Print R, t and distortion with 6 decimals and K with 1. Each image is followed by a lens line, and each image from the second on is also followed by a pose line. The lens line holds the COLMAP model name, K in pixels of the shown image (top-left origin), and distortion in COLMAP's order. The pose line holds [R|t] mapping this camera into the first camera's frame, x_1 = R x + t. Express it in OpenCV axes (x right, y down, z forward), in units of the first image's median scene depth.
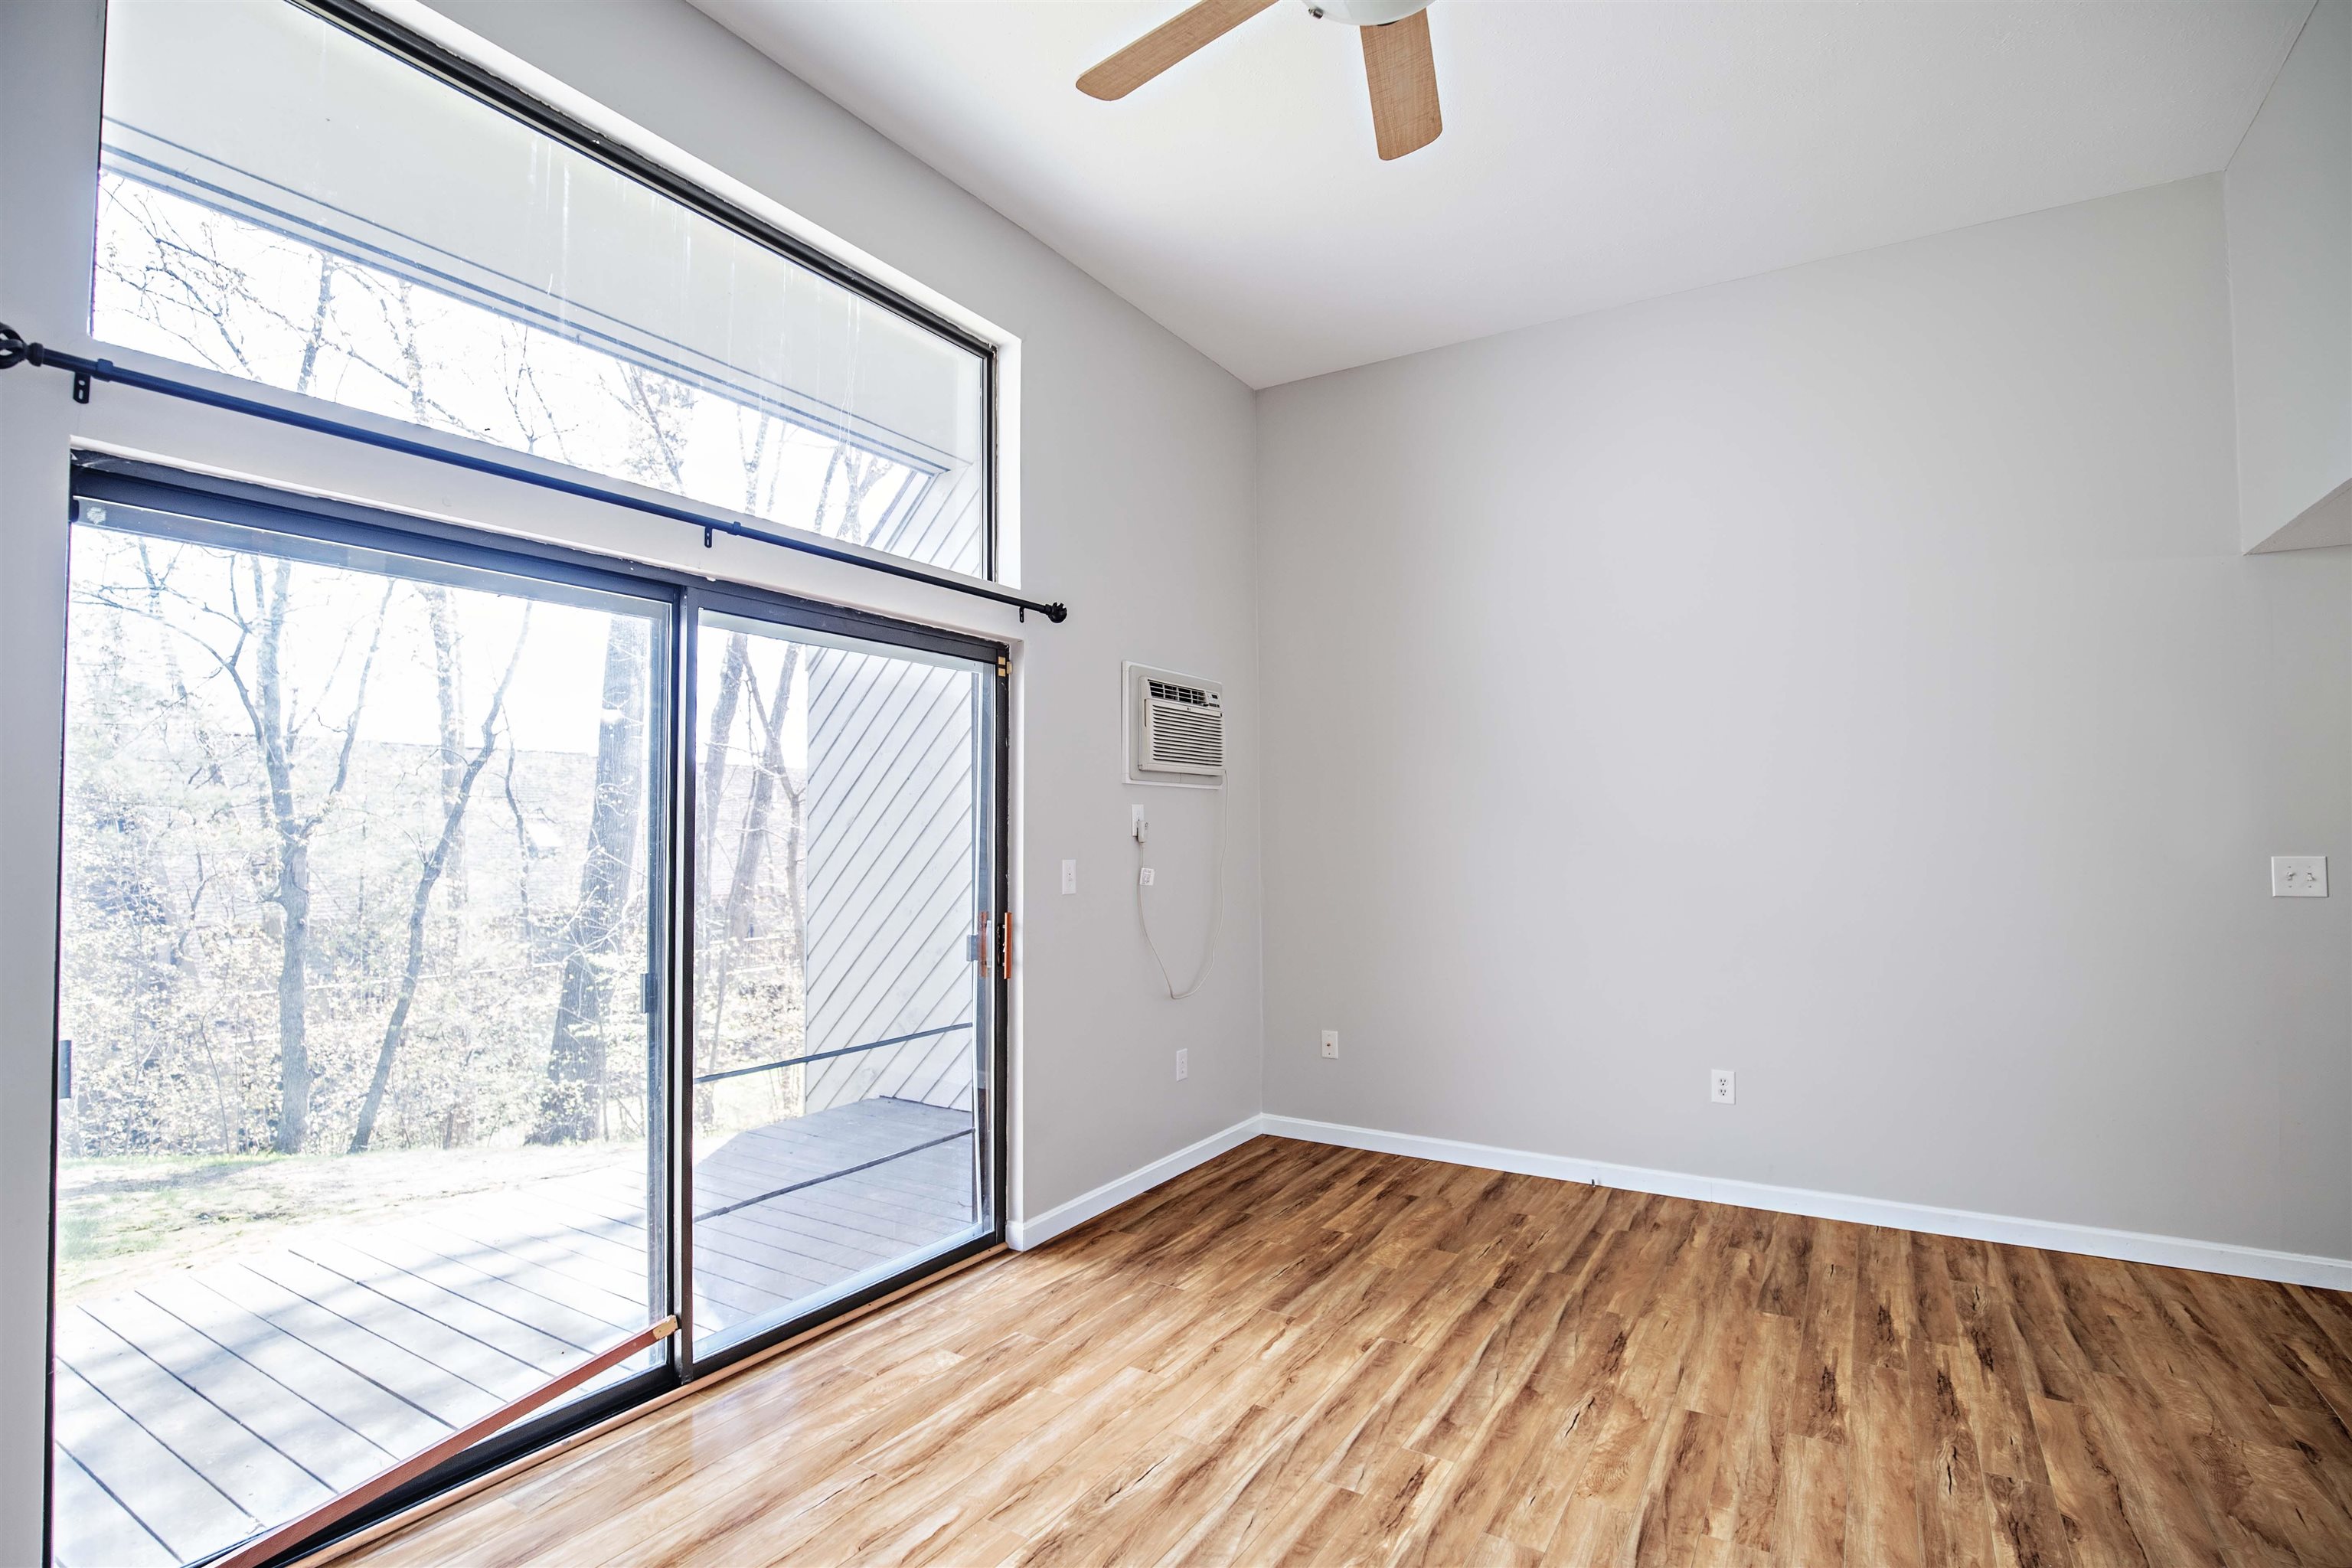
lens RADIAL K [[1133.6, 0, 1170.7], [0, 1133.6, 791.7], [0, 0, 1]] dist [-0.041781, 0.010429]
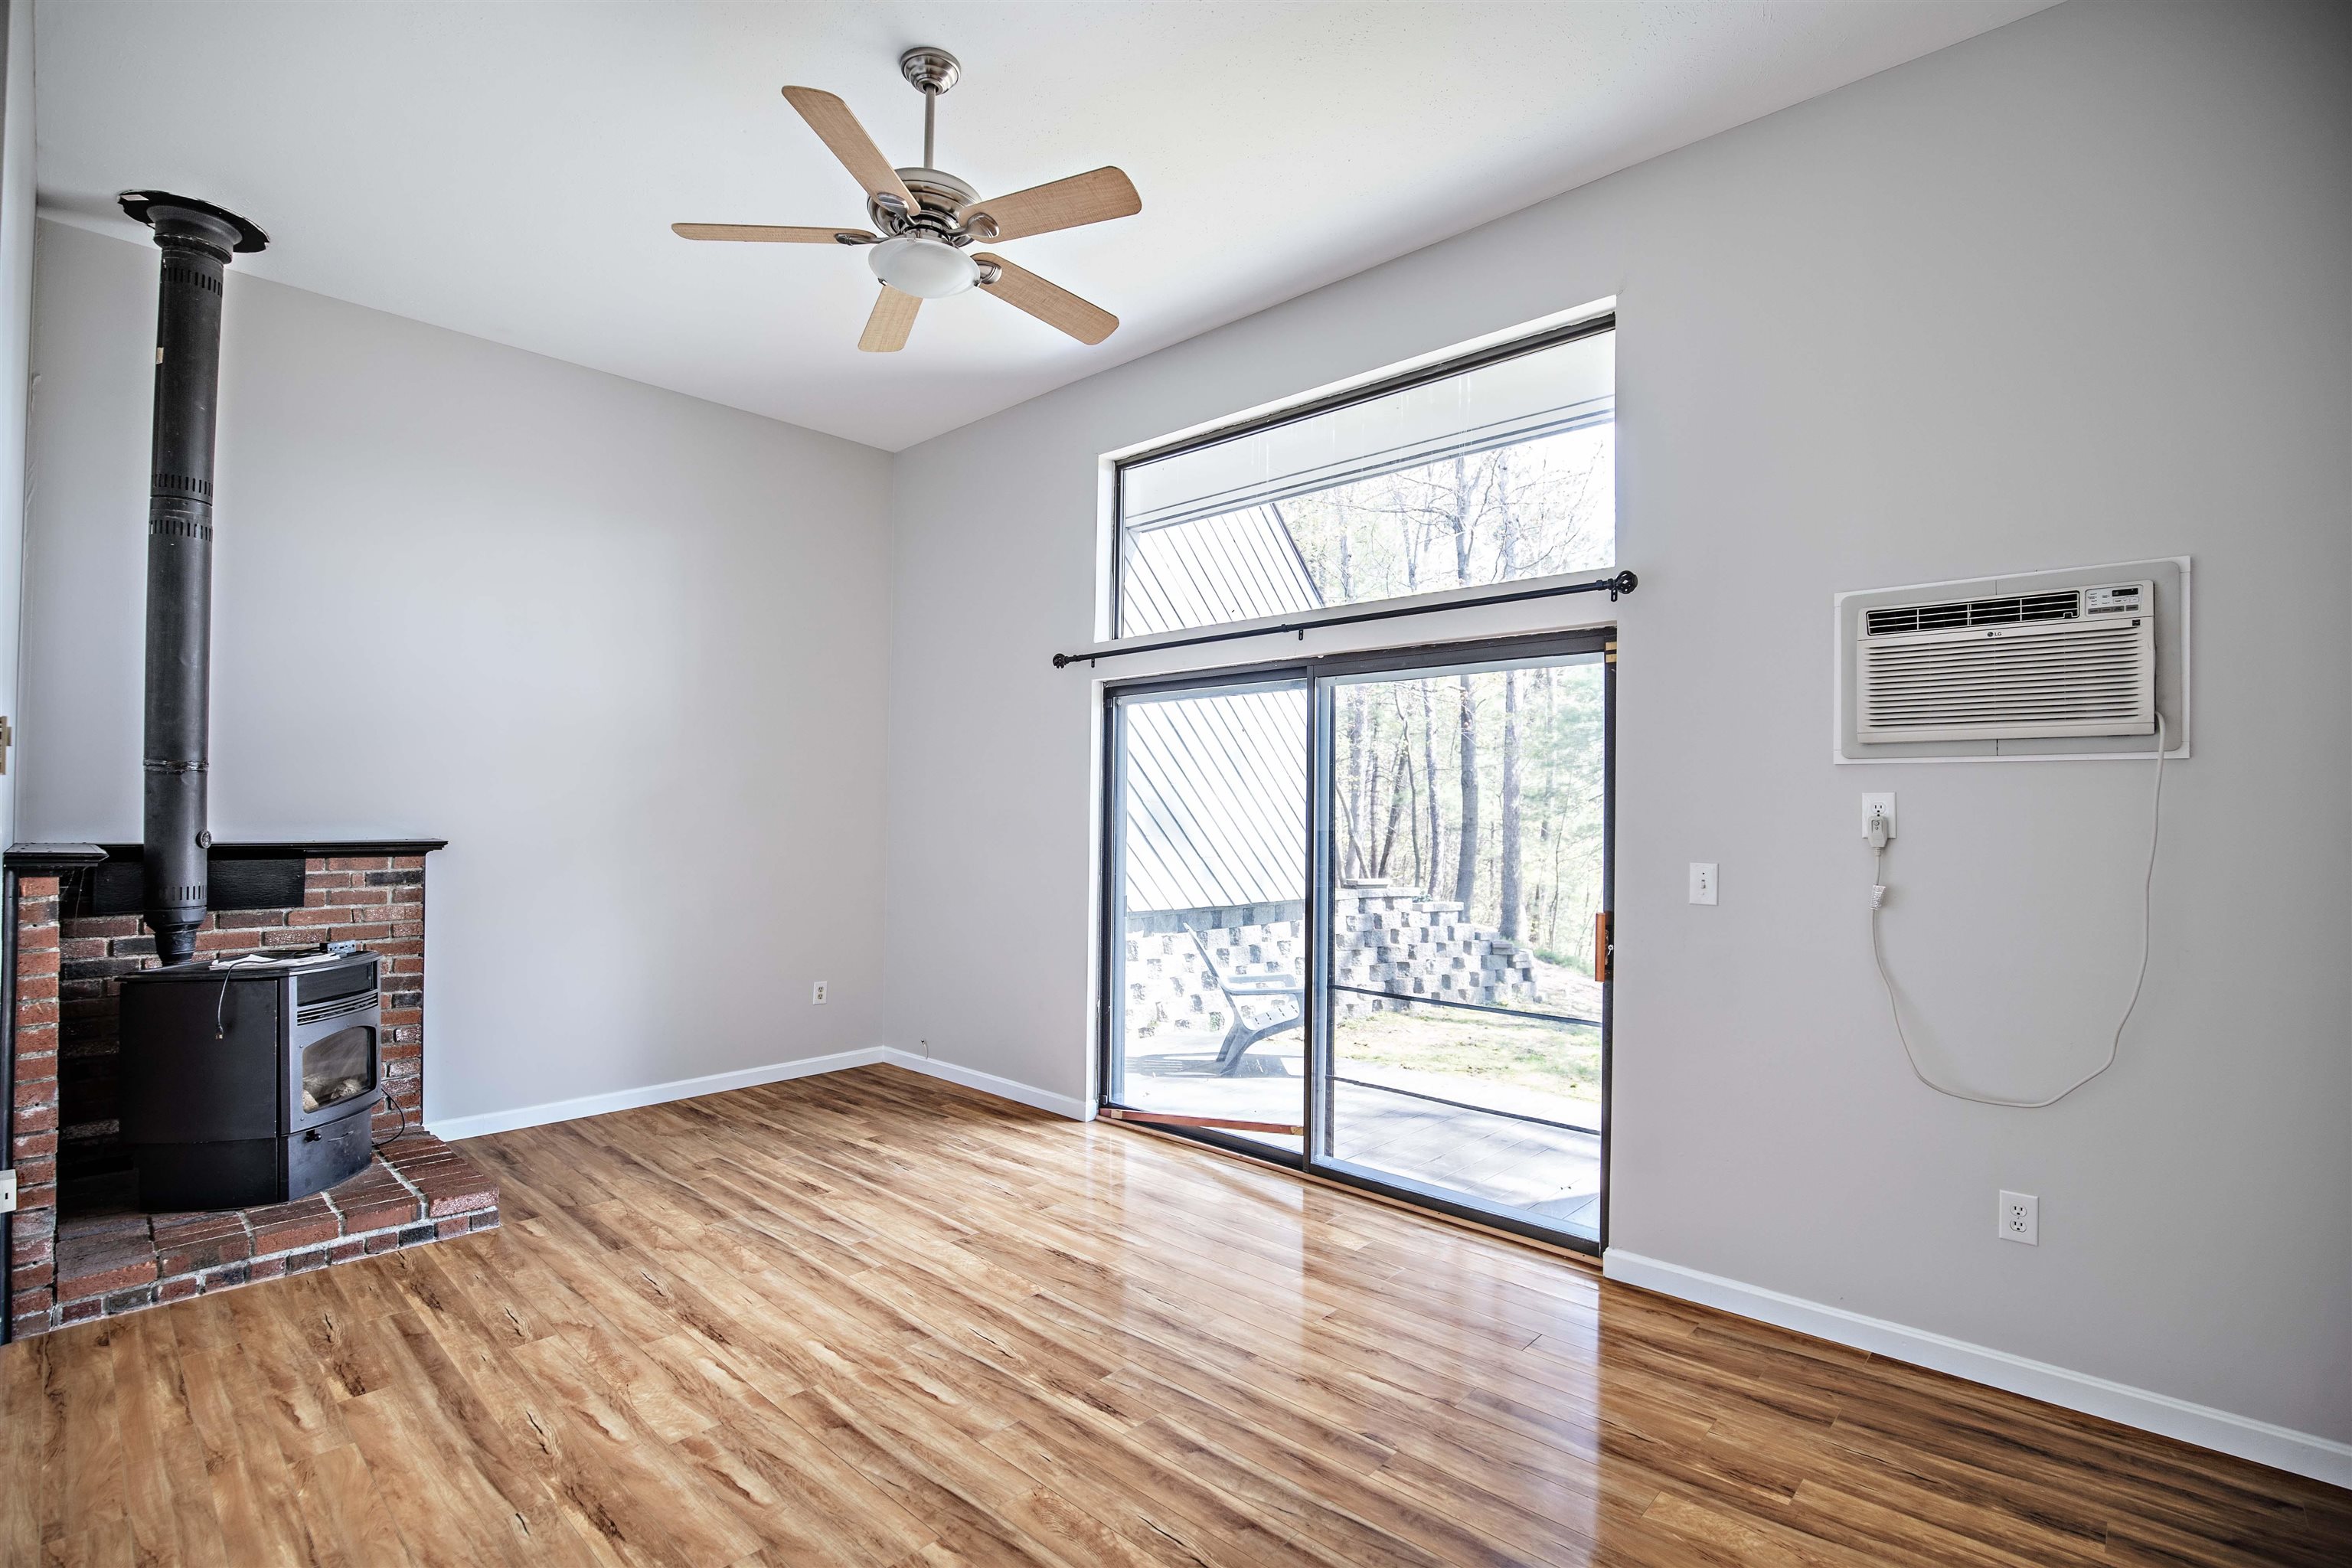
lens RADIAL K [[1085.9, 0, 1173.8], [0, 1085.9, 795.9], [0, 0, 1]] dist [-0.038317, 0.008505]
pose [[-0.191884, -0.013171, -0.981329, 0.883651], [0.025794, 0.999497, -0.018459, 0.018039], [0.981078, -0.028855, -0.191448, 0.897133]]
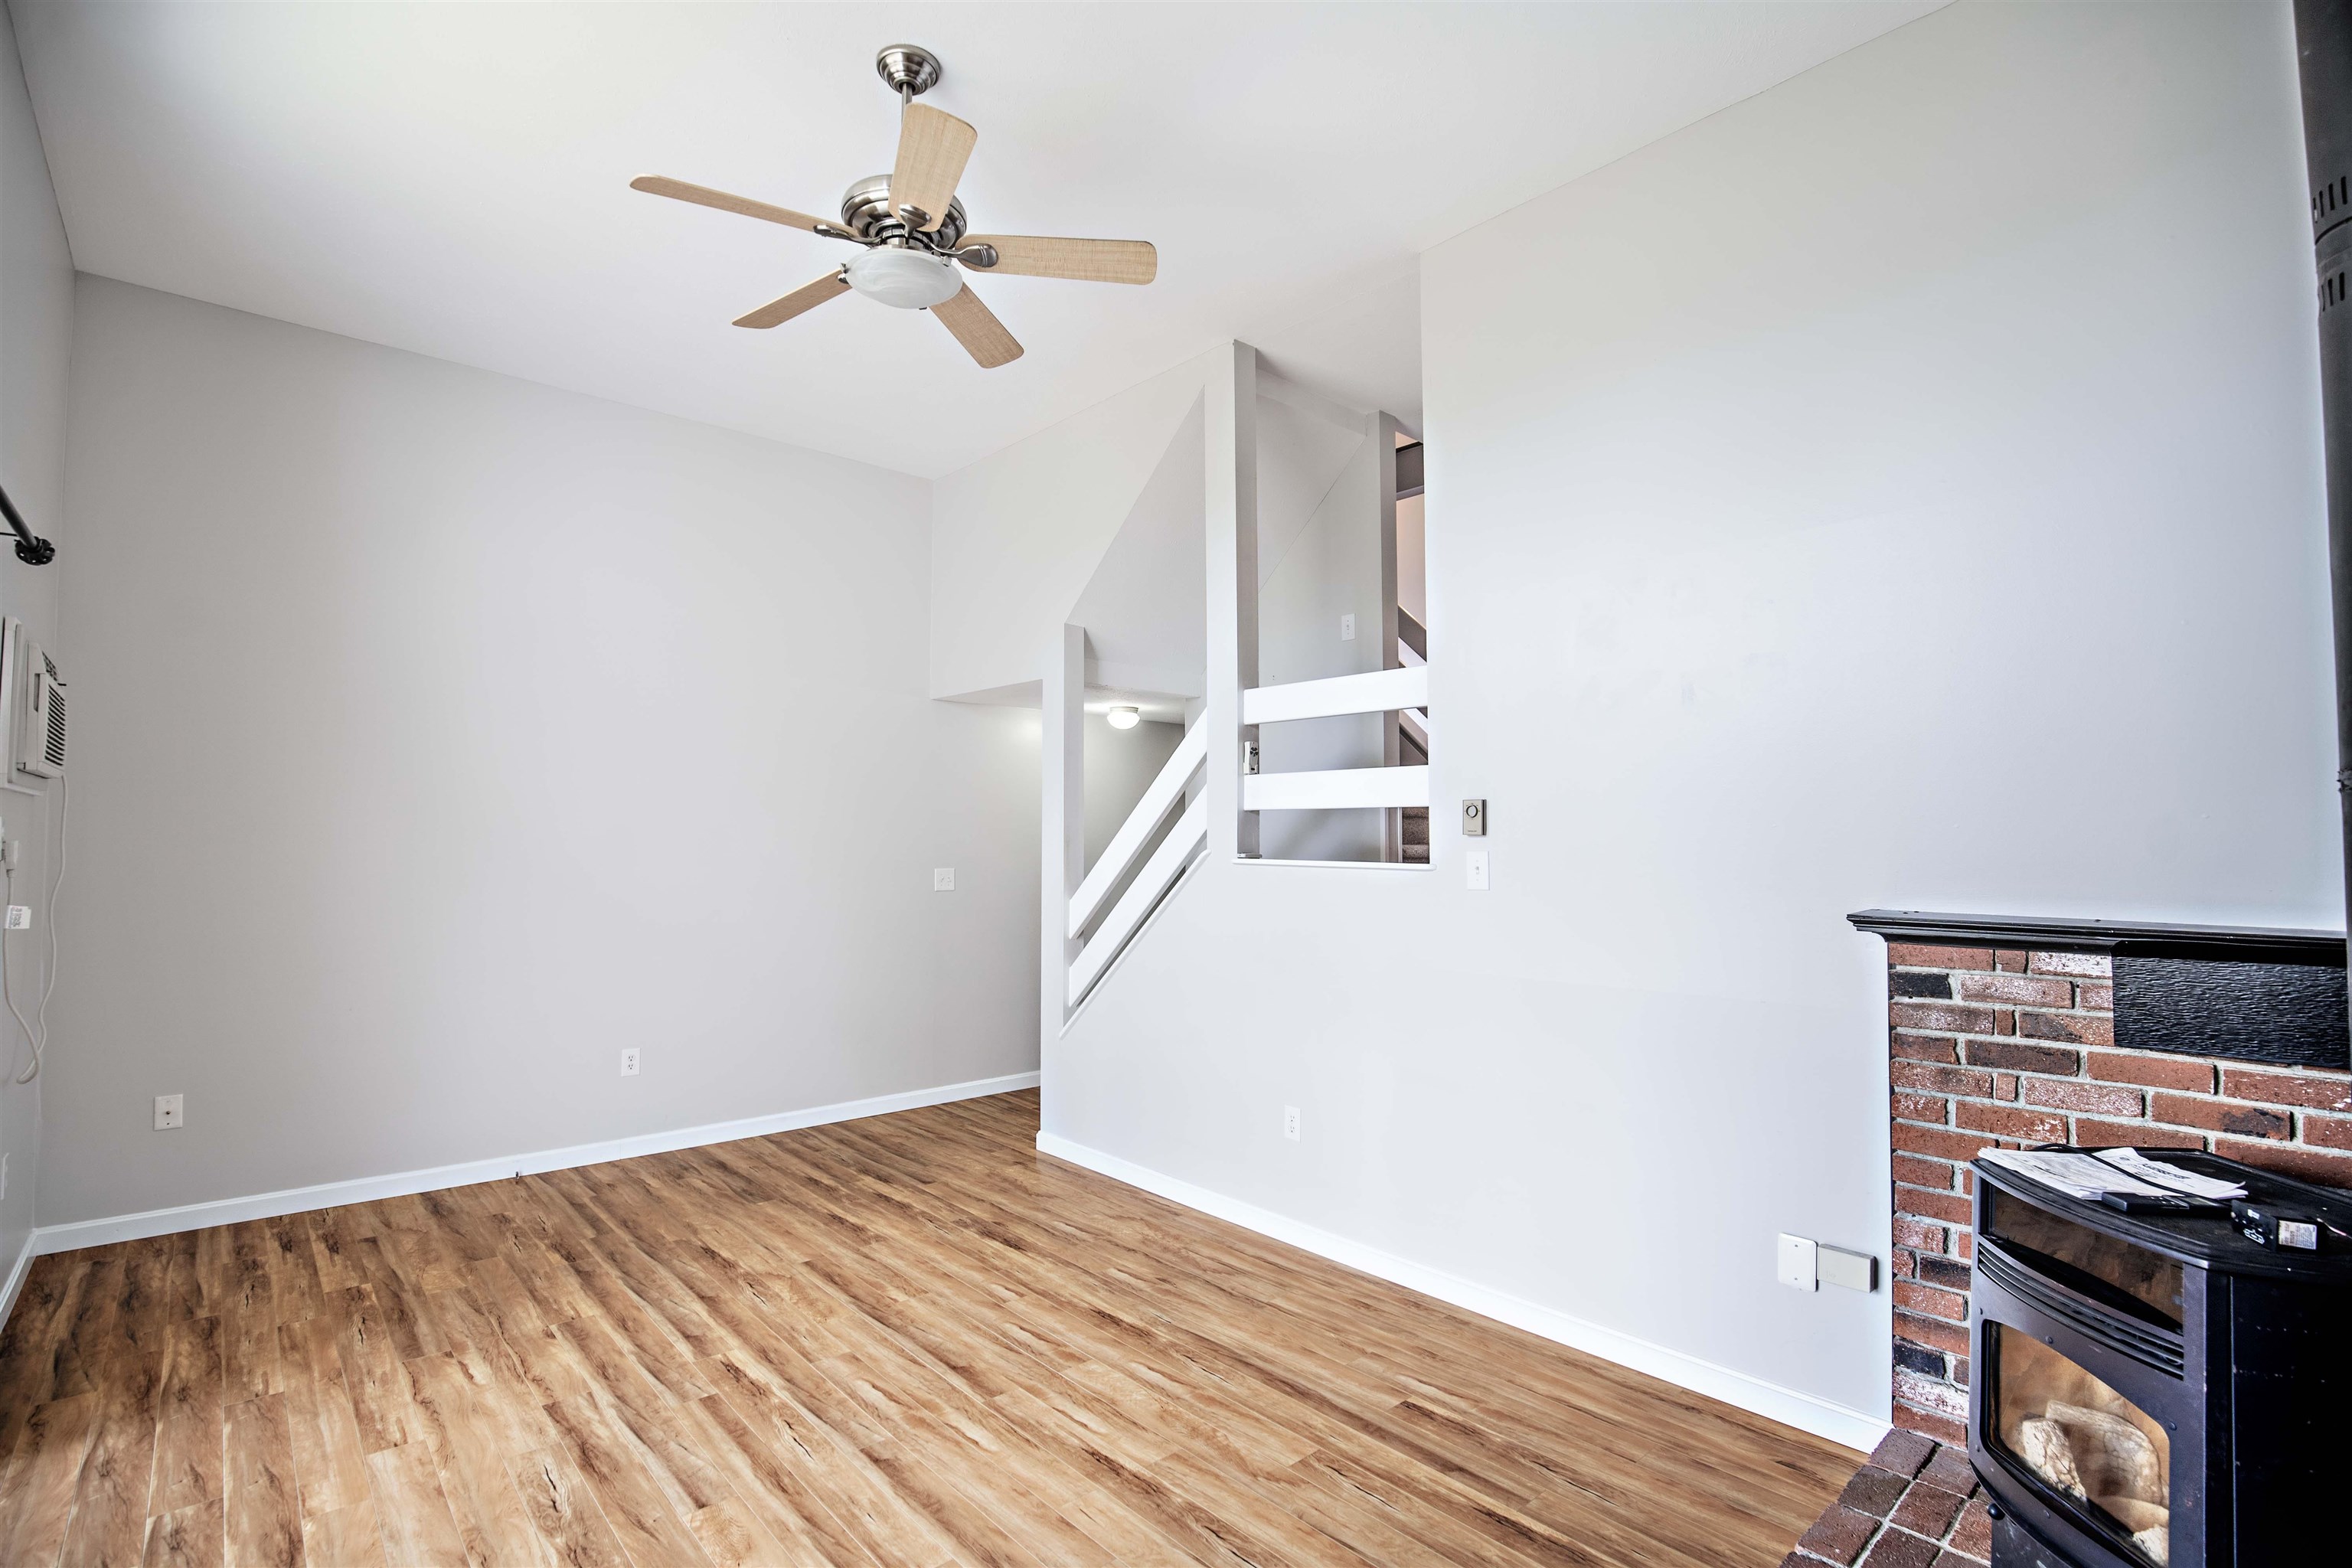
lens RADIAL K [[1085.9, 0, 1173.8], [0, 1085.9, 795.9], [0, 0, 1]] dist [-0.038317, 0.008505]
pose [[0.275608, 0.047417, 0.960100, -0.589558], [-0.038804, 0.998517, -0.038175, -0.007975], [-0.960486, -0.026734, 0.277040, 0.133135]]
